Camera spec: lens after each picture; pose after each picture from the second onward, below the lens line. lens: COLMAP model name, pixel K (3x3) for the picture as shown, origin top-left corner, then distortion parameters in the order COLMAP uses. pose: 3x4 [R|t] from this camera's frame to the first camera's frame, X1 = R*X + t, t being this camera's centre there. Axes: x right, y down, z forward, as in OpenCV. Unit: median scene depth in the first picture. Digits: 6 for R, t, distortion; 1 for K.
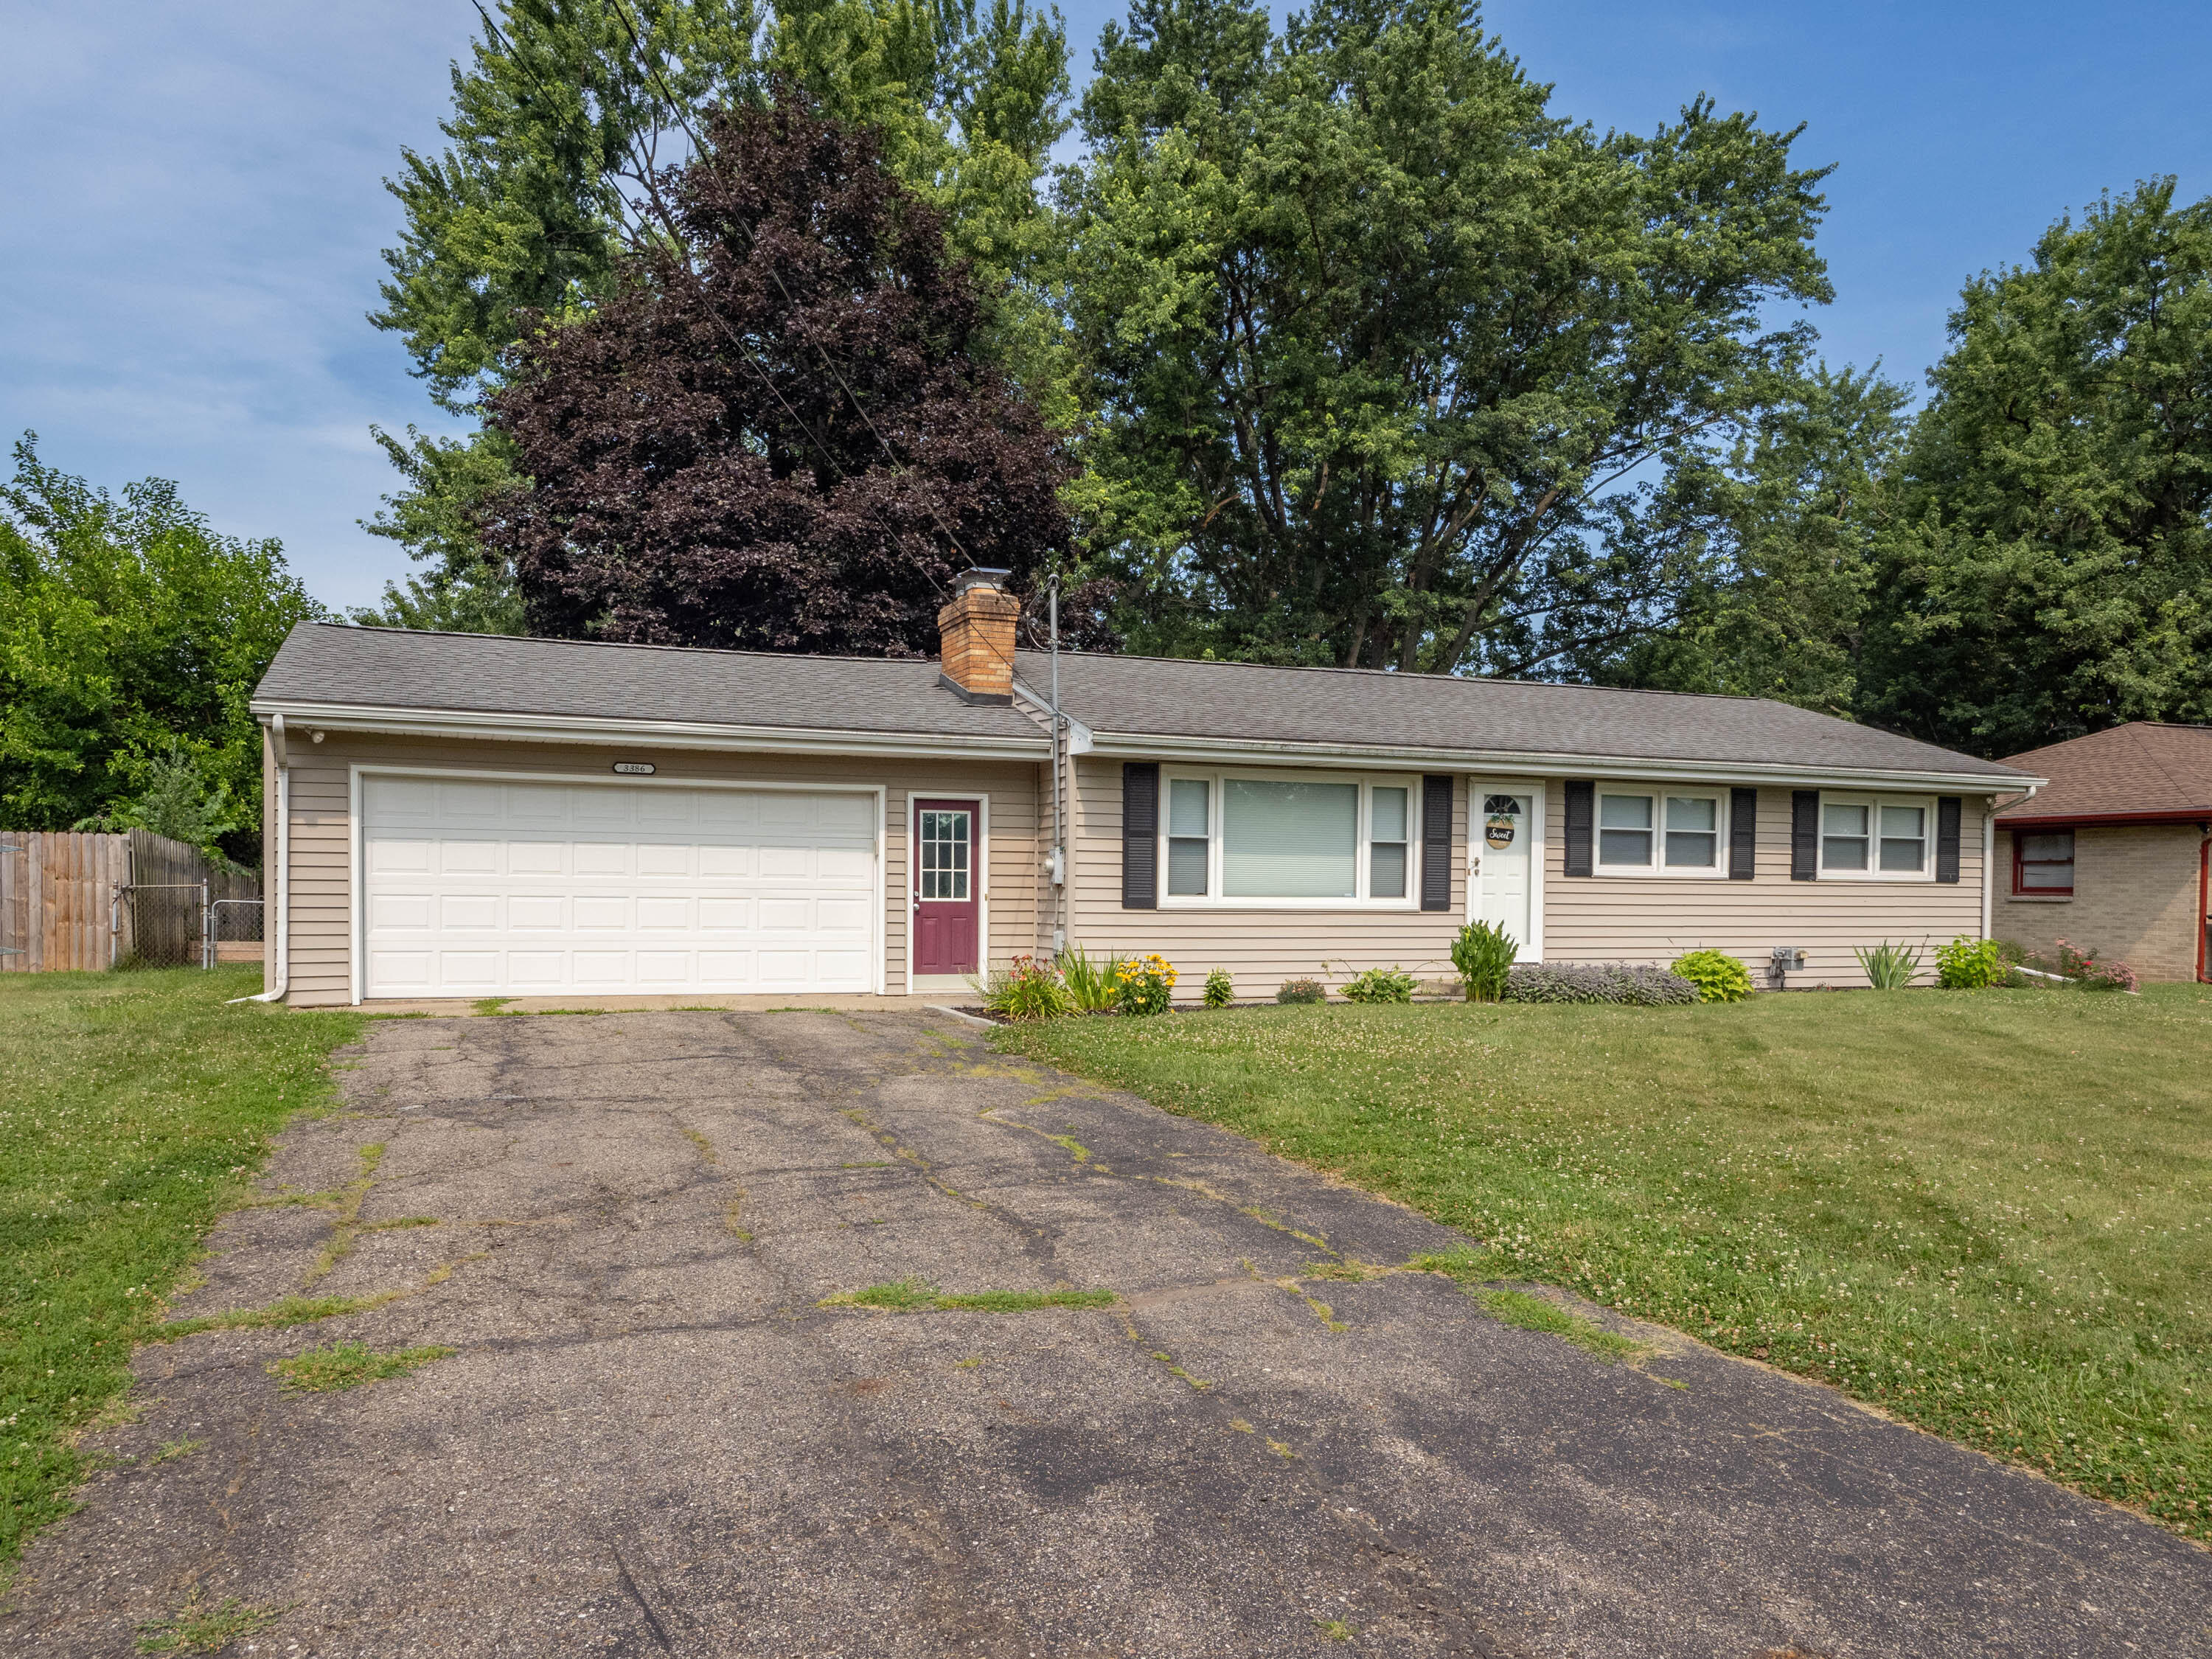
lens RADIAL K [[1586.6, 0, 1110.1], [0, 1586.6, 870.3], [0, 0, 1]] dist [0.008782, -0.011846]
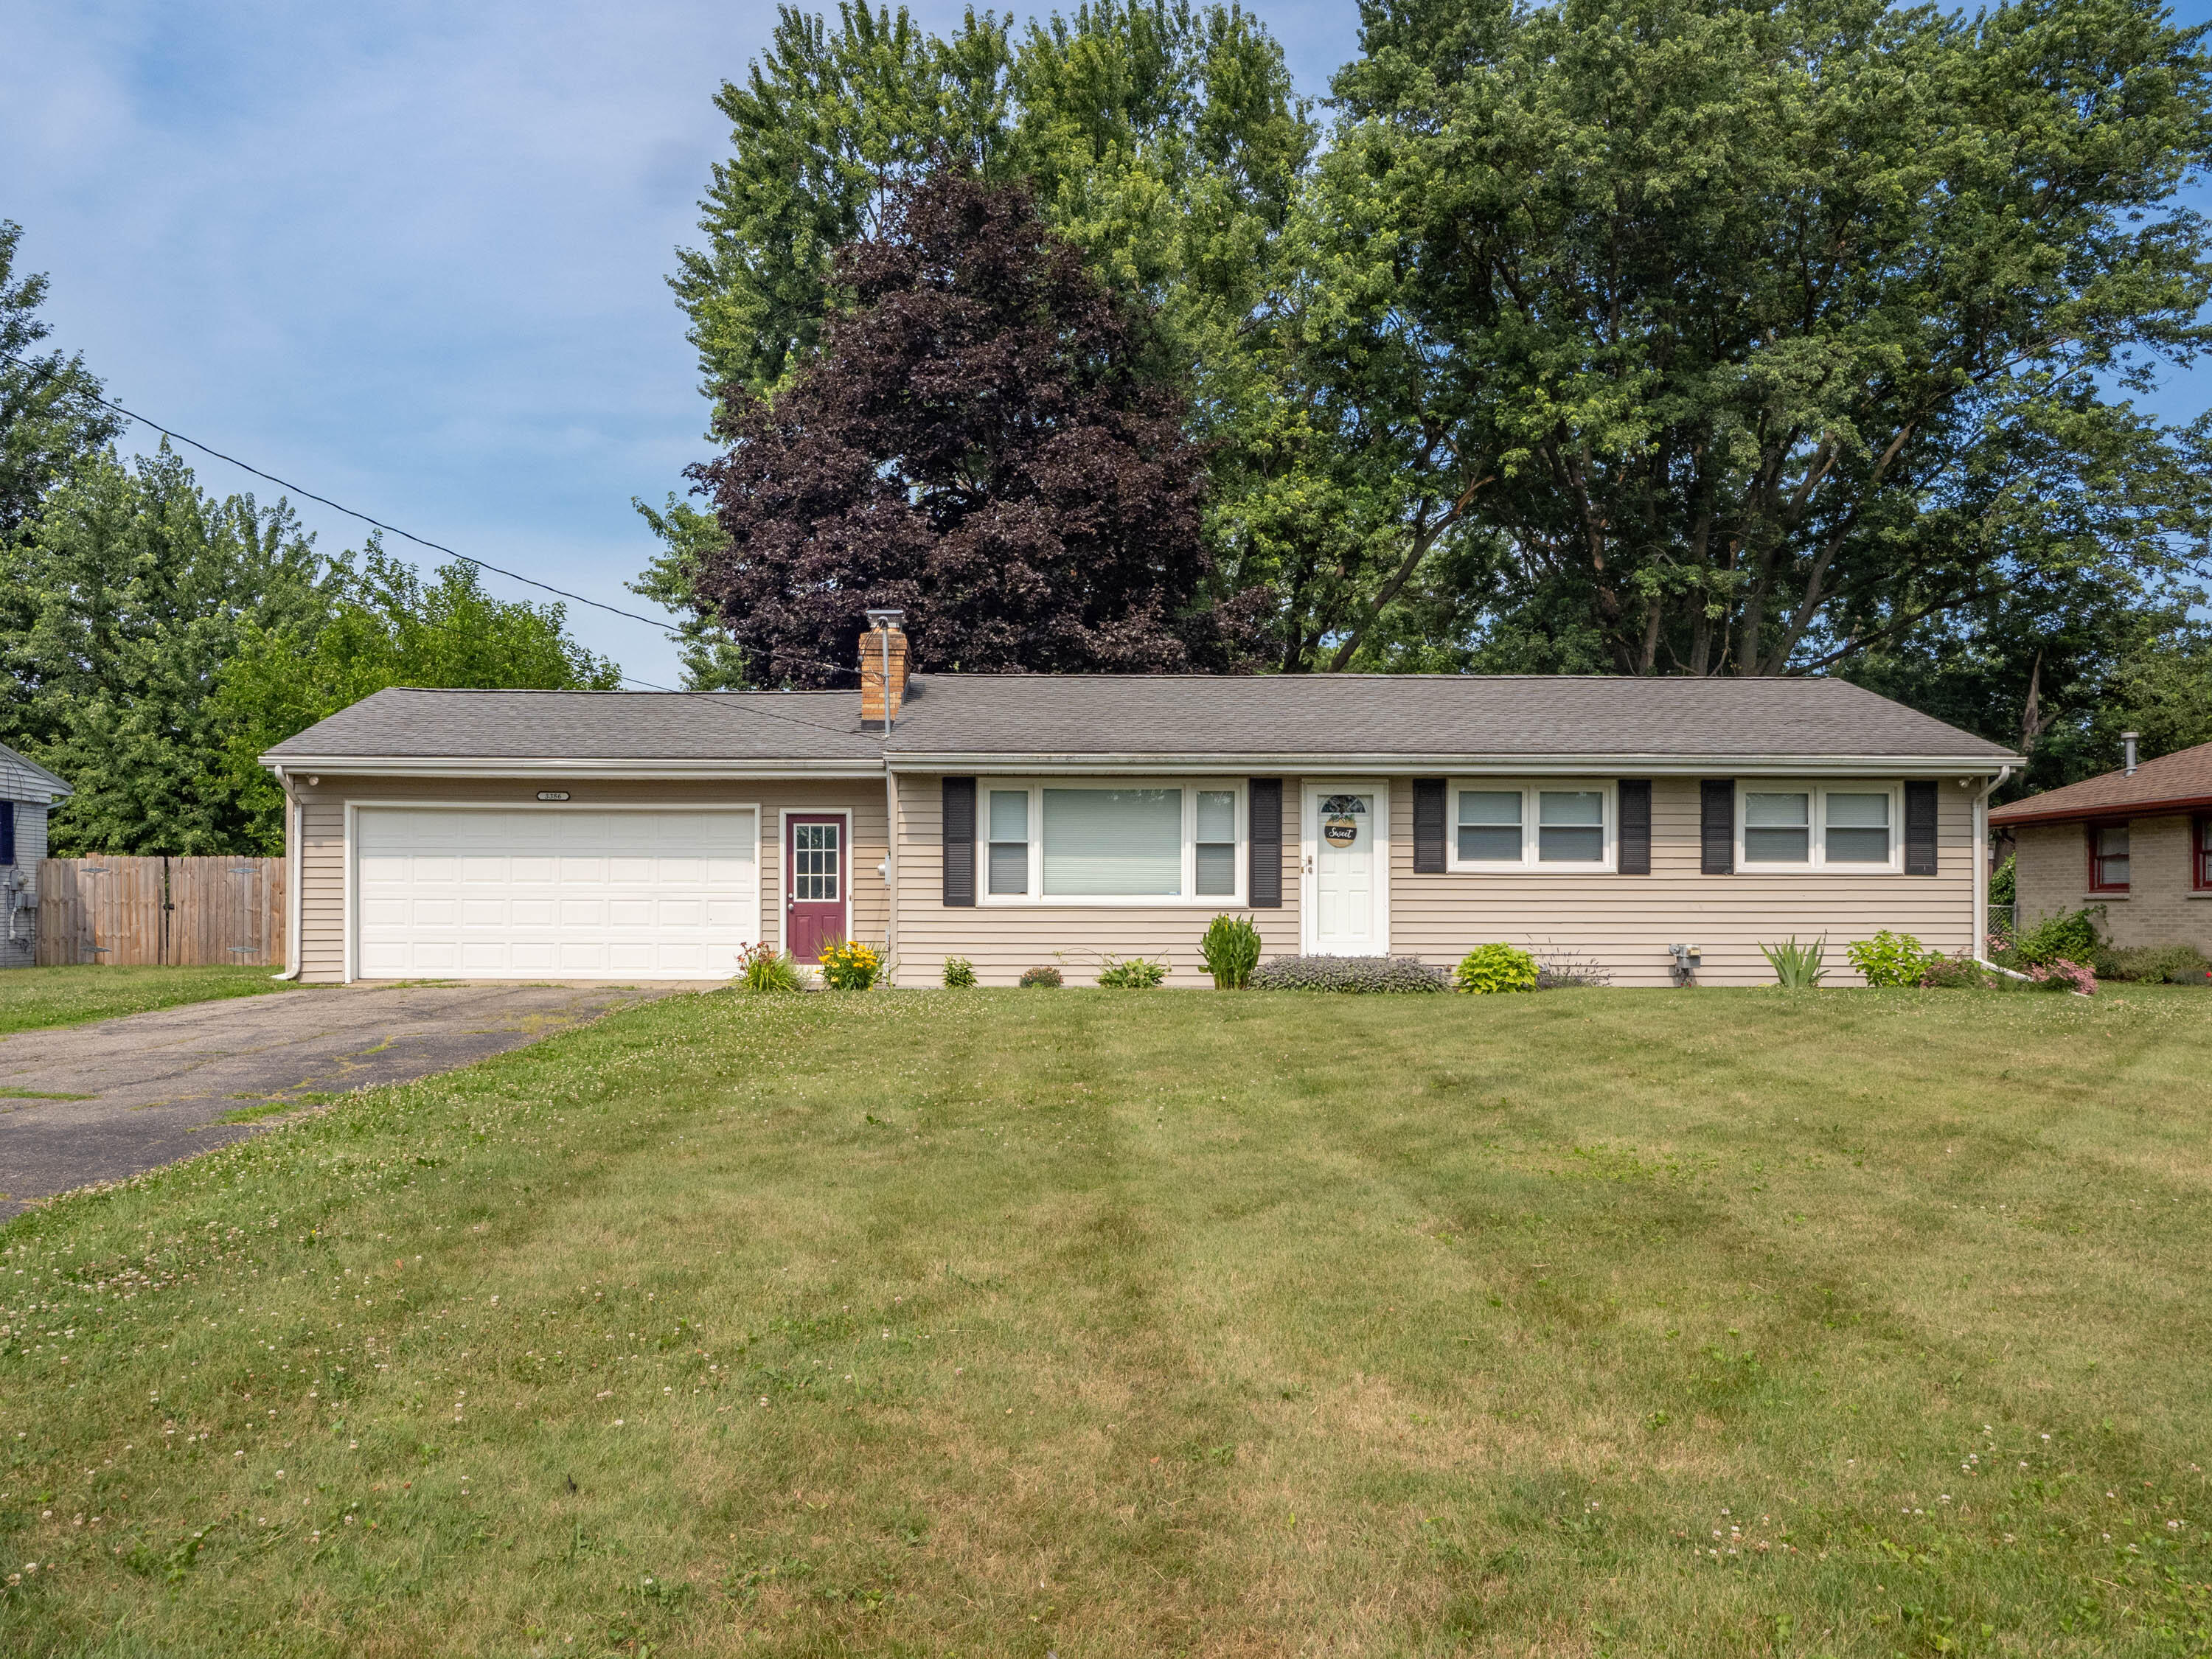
lens RADIAL K [[1784.7, 0, 1107.4], [0, 1784.7, 834.8], [0, 0, 1]] dist [0.000920, -0.003918]
pose [[0.939381, -0.022701, -0.342123, 0.497088], [0.011829, 0.999358, -0.033833, 0.015762], [0.342671, 0.027735, 0.939046, -0.137167]]
